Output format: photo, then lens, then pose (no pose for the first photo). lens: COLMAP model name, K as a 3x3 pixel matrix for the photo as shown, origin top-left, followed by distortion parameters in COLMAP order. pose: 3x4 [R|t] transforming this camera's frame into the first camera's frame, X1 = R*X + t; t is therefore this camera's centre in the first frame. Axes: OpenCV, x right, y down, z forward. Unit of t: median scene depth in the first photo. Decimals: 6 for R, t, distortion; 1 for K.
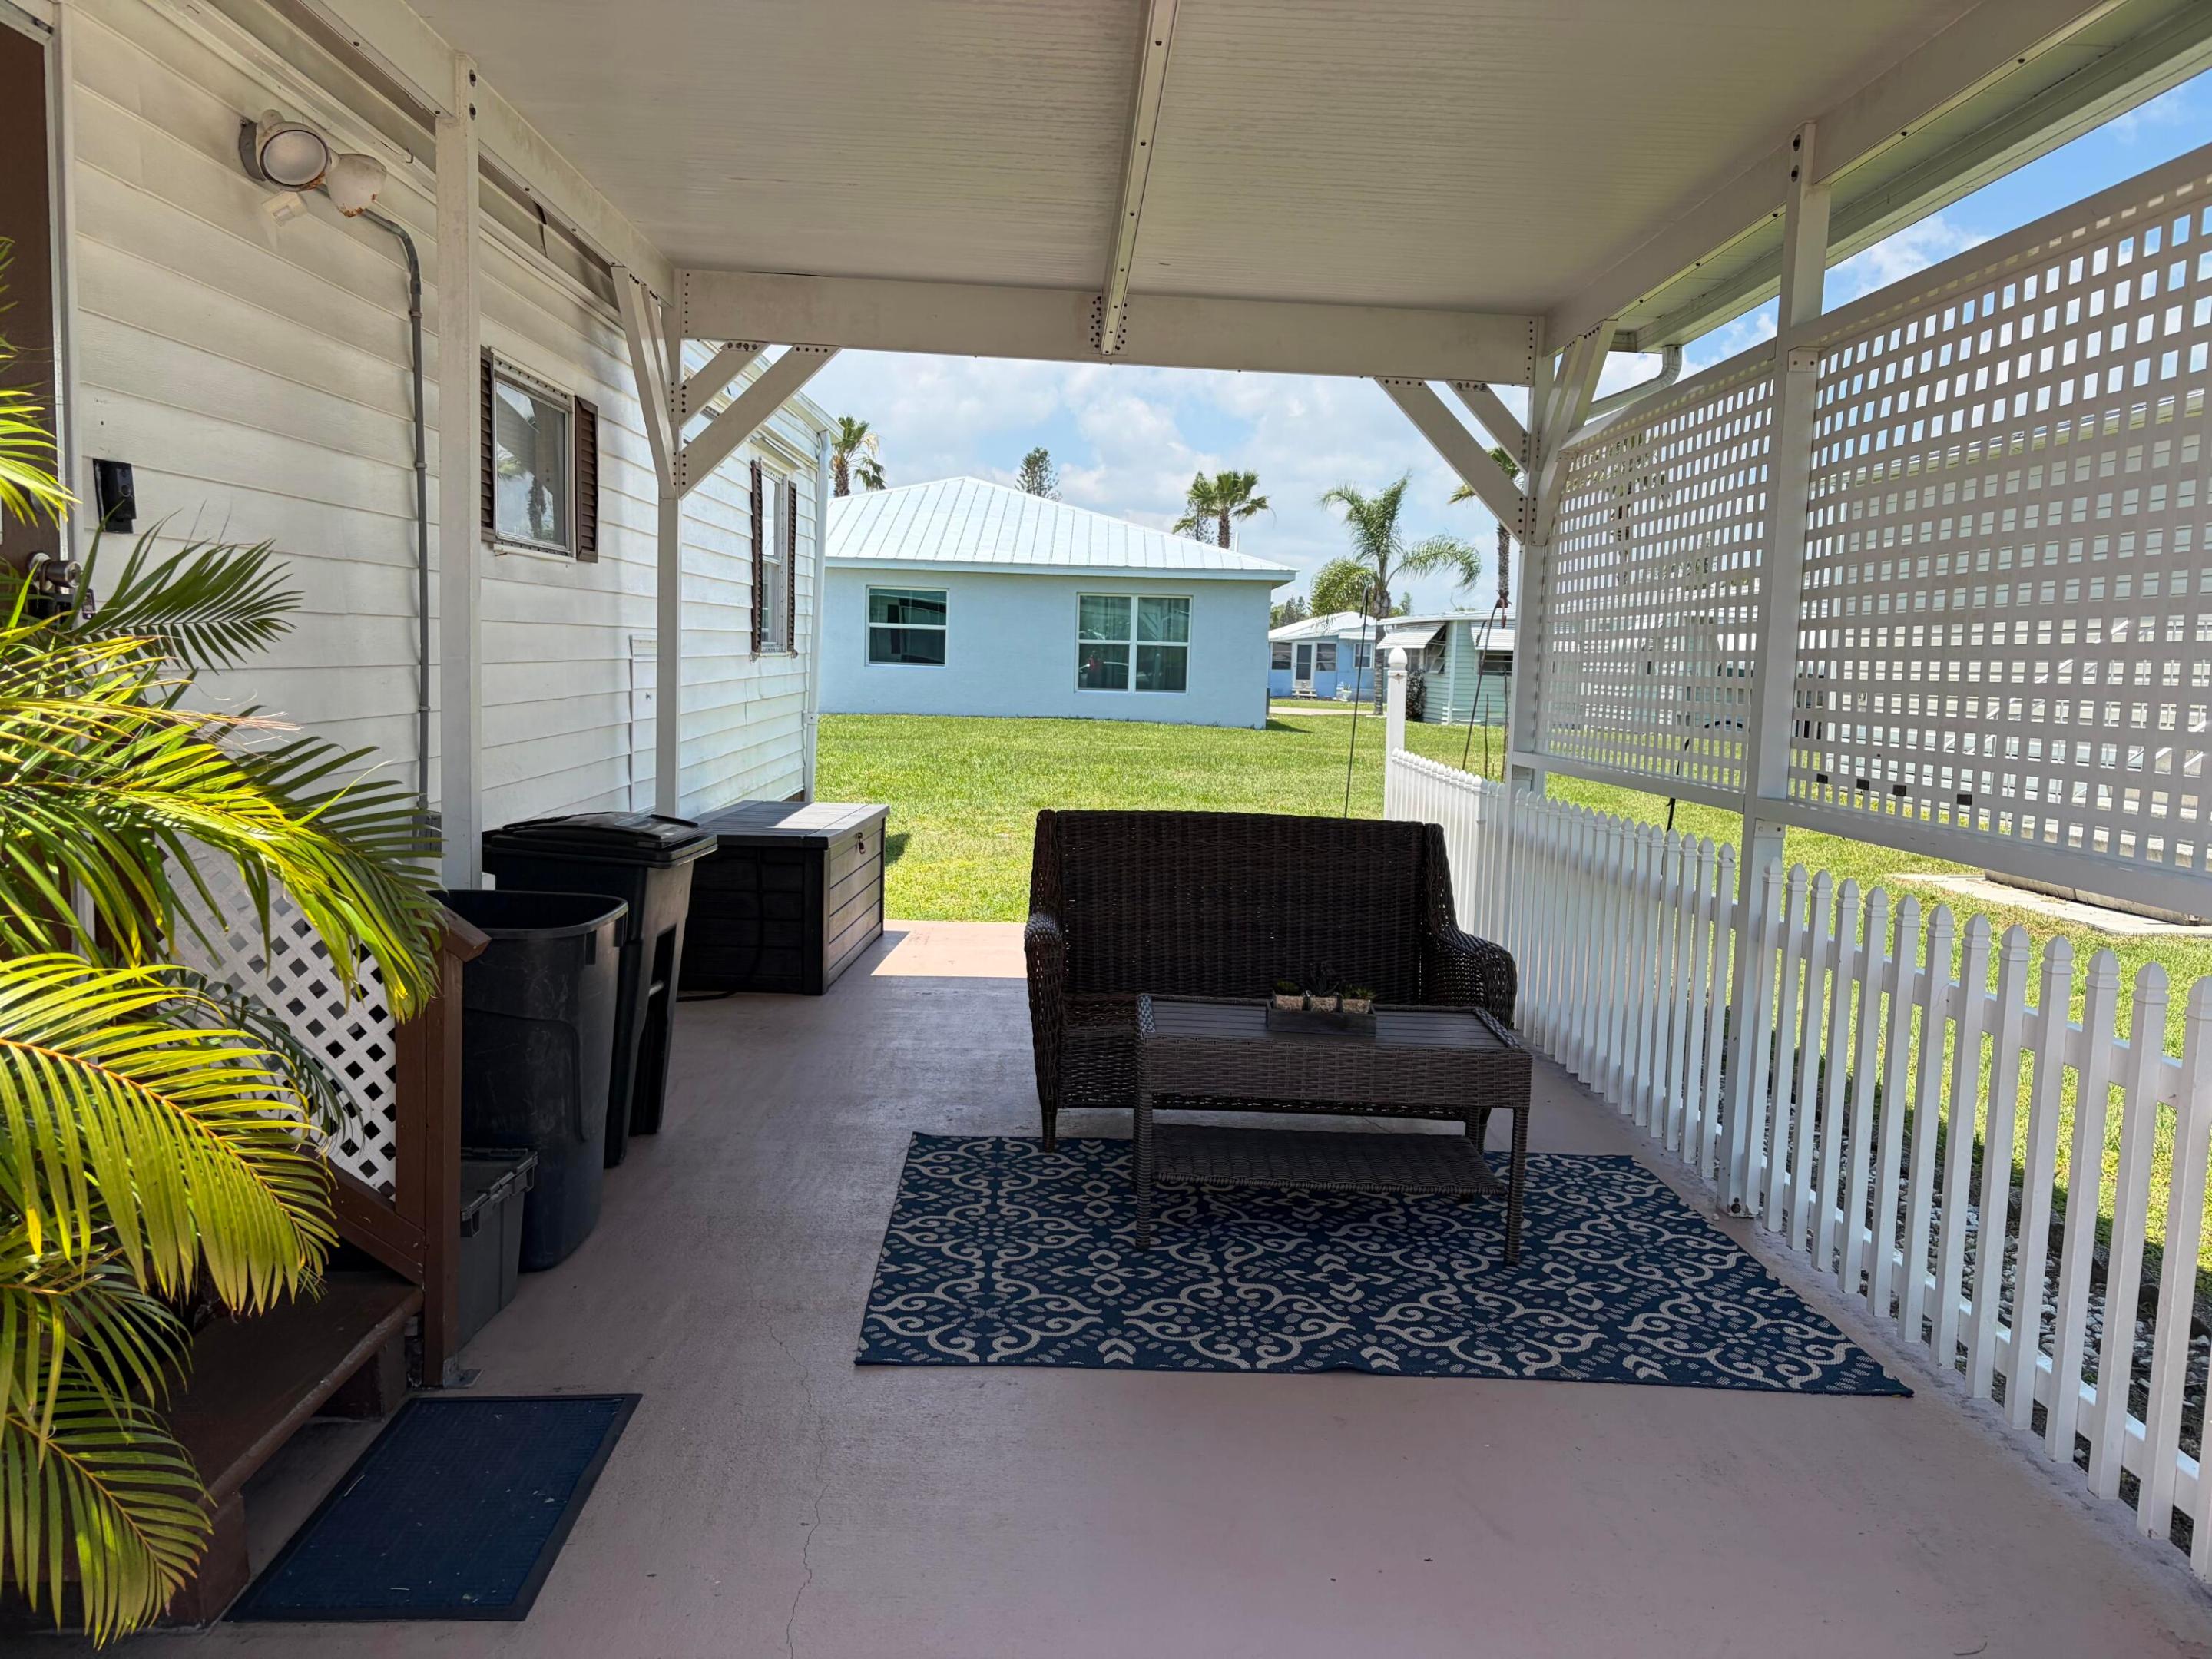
lens RADIAL K [[1670.9, 0, 1088.4], [0, 1670.9, 838.6], [0, 0, 1]] dist [0.027472, -0.004389]
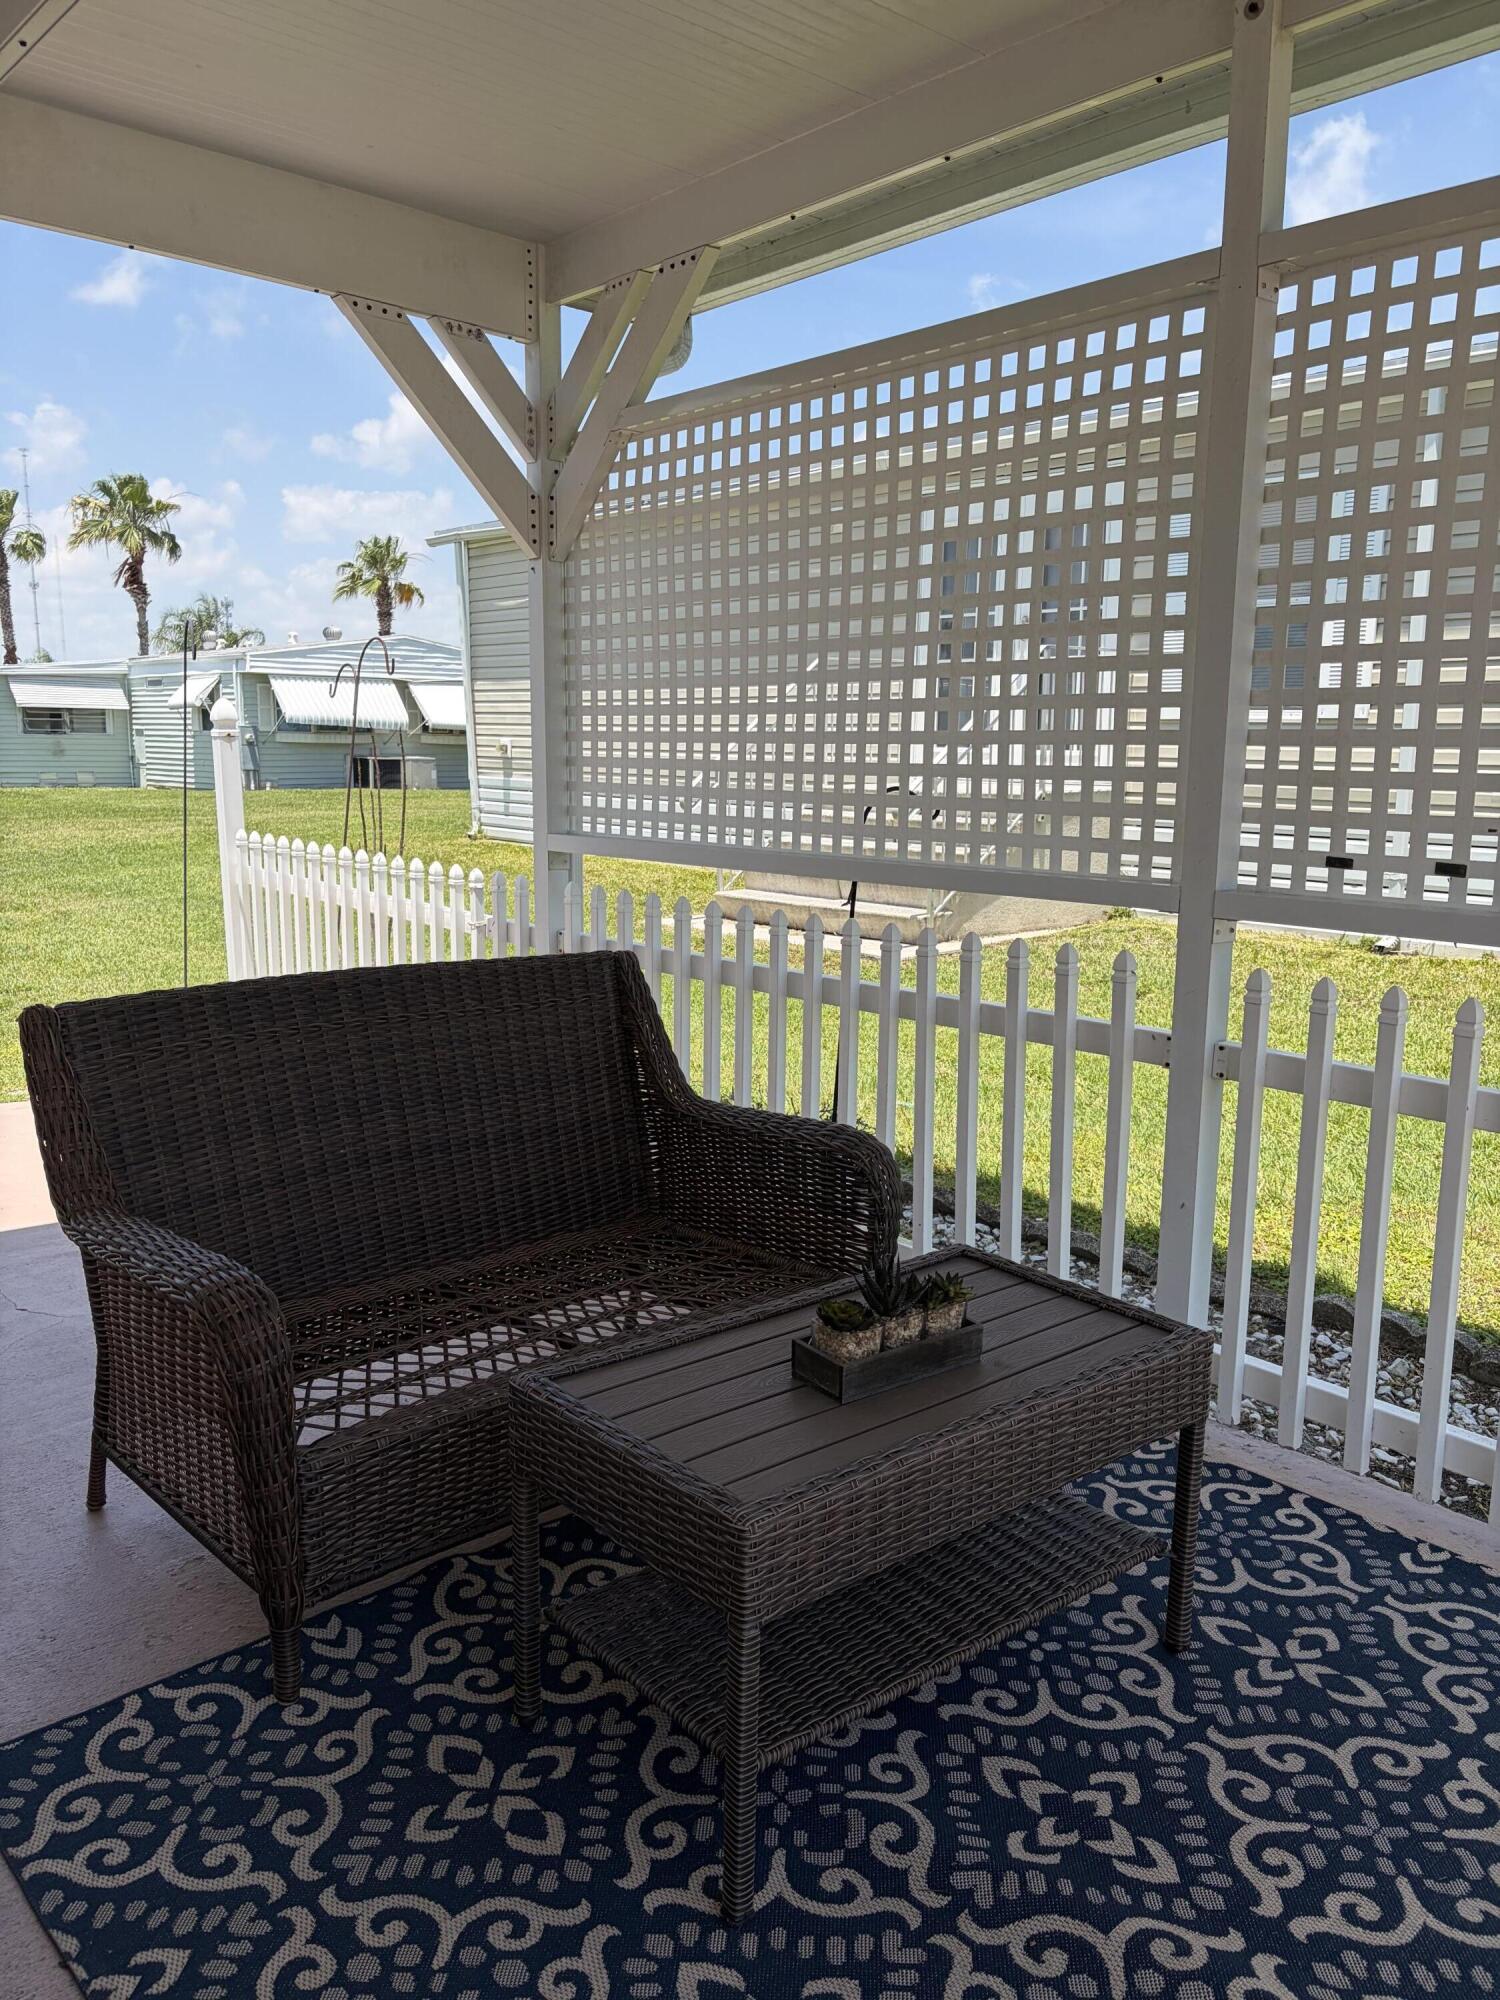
lens RADIAL K [[1536.9, 0, 749.0], [0, 1536.9, 977.9], [0, 0, 1]] dist [0.135646, -0.171639]
pose [[0.769791, -0.121548, 0.626616, -0.194062], [0.084784, 0.992474, 0.088360, -0.059794], [-0.632640, -0.014892, 0.774303, 0.566902]]
